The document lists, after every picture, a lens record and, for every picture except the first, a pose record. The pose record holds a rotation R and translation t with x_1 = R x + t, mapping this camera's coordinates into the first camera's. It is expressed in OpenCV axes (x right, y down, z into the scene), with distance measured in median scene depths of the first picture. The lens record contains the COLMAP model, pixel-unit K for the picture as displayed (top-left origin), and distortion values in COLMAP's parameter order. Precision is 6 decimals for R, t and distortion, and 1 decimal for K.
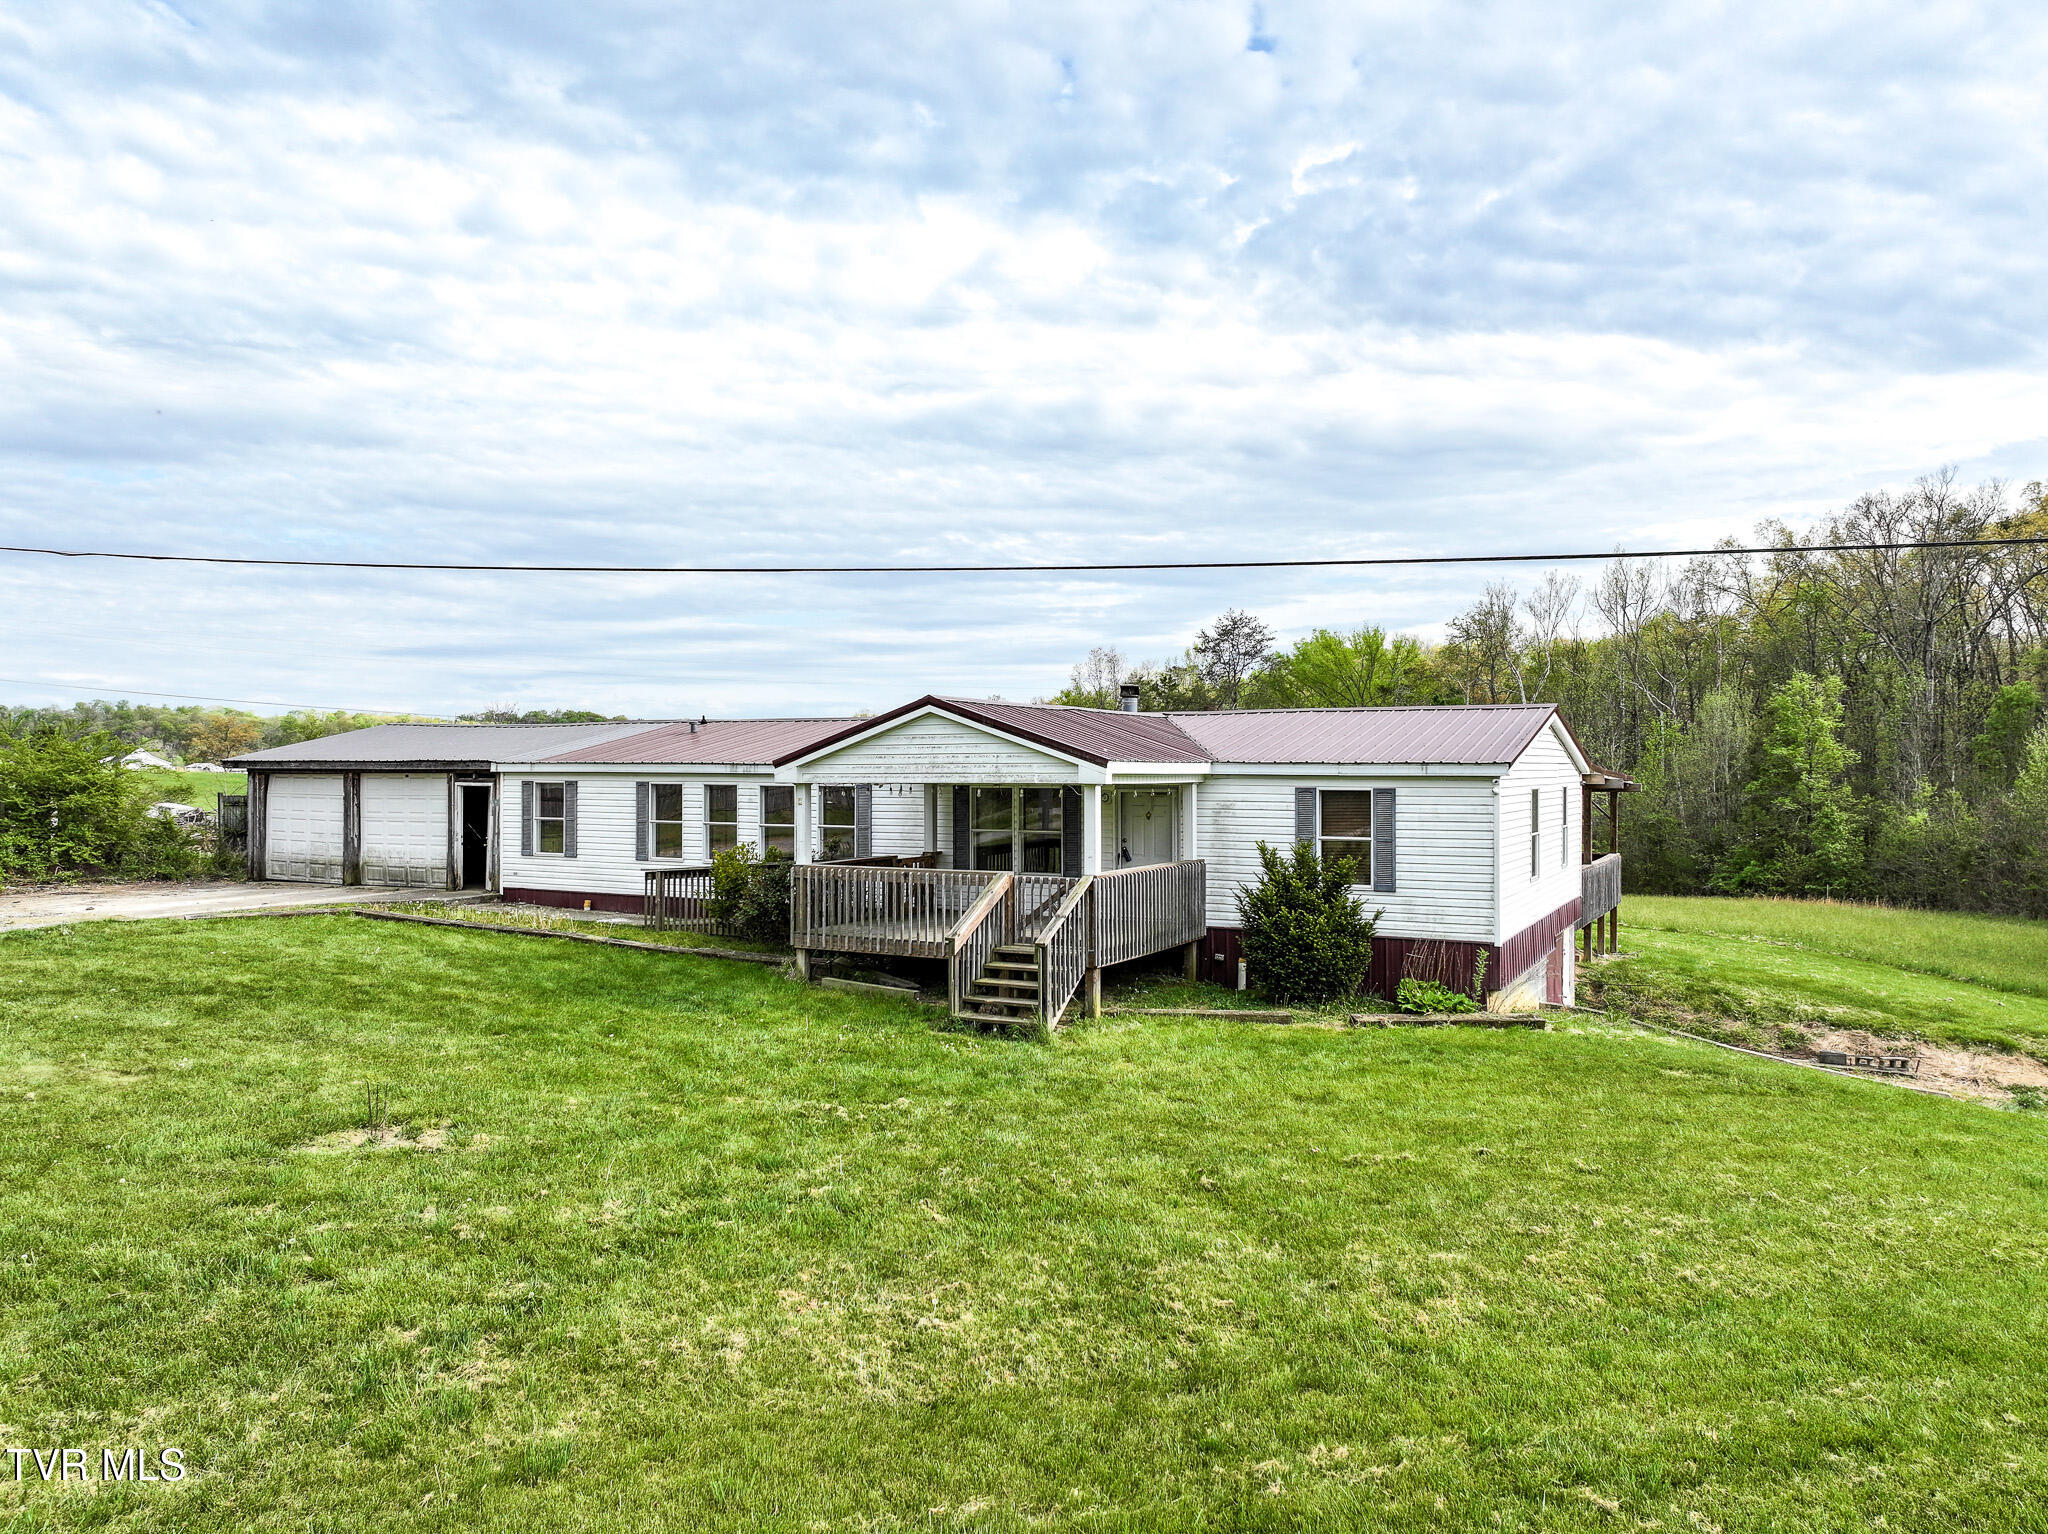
lens RADIAL K [[1461.7, 0, 1029.3], [0, 1461.7, 772.9], [0, 0, 1]] dist [0.025701, 0.018430]
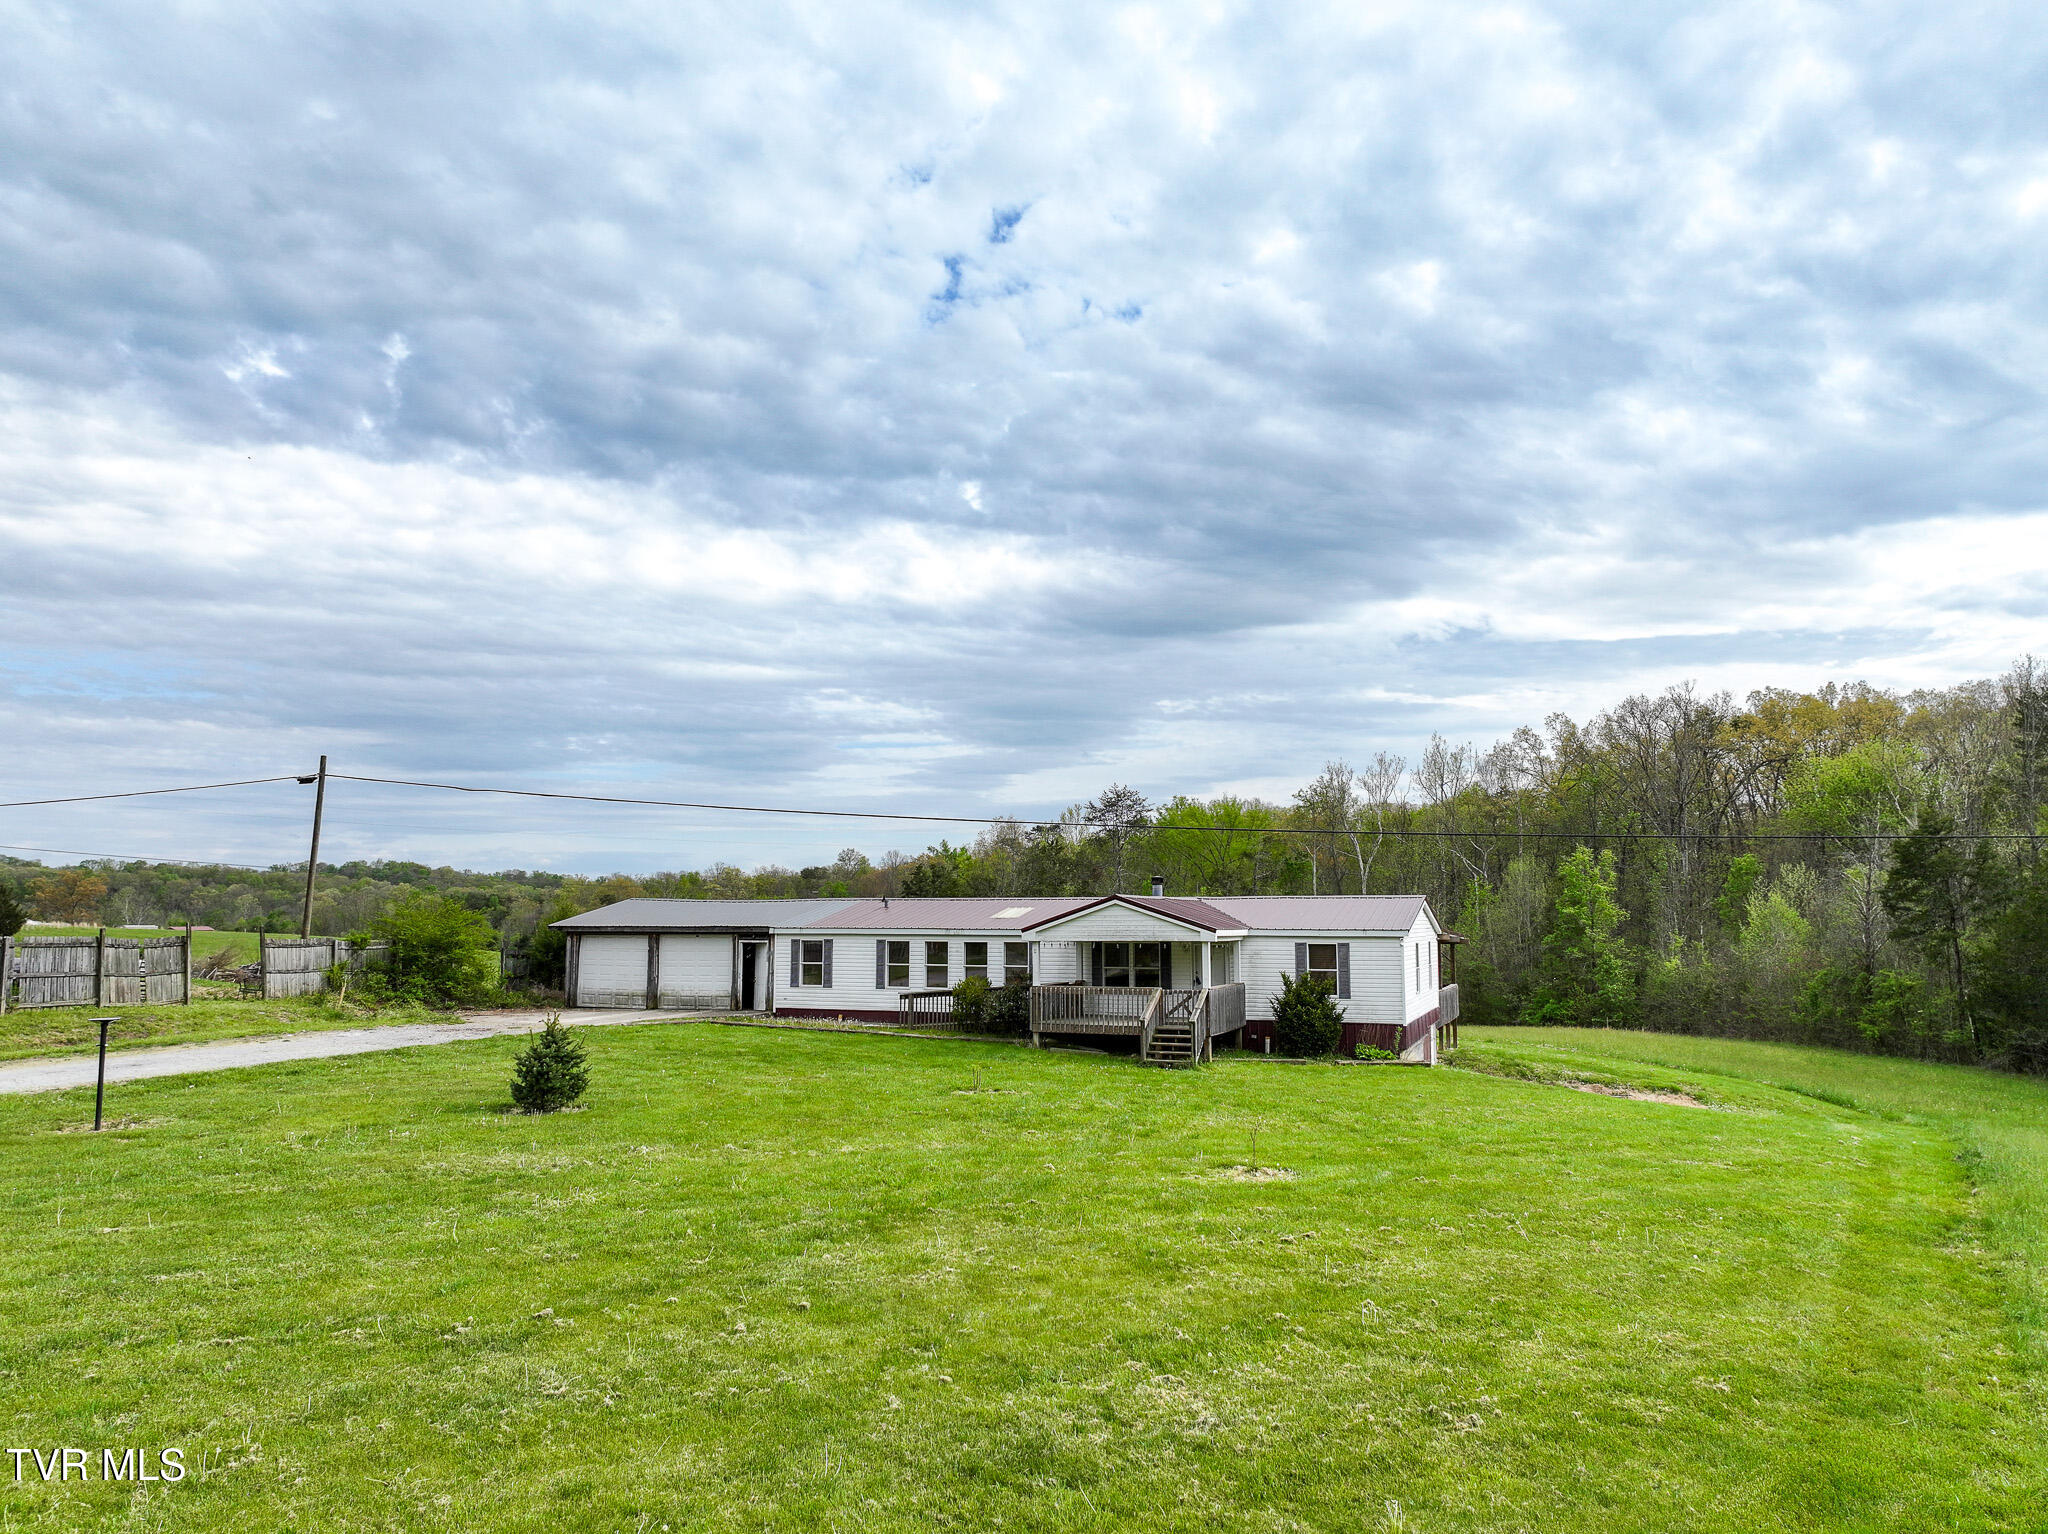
lens RADIAL K [[1461.7, 0, 1015.3], [0, 1461.7, 784.4], [0, 0, 1]] dist [0.025701, 0.018430]
pose [[0.994641, 0.007942, 0.103082, -0.269869], [0.001926, 0.995449, -0.095278, -0.010253], [-0.103369, 0.094966, 0.990099, -0.609011]]
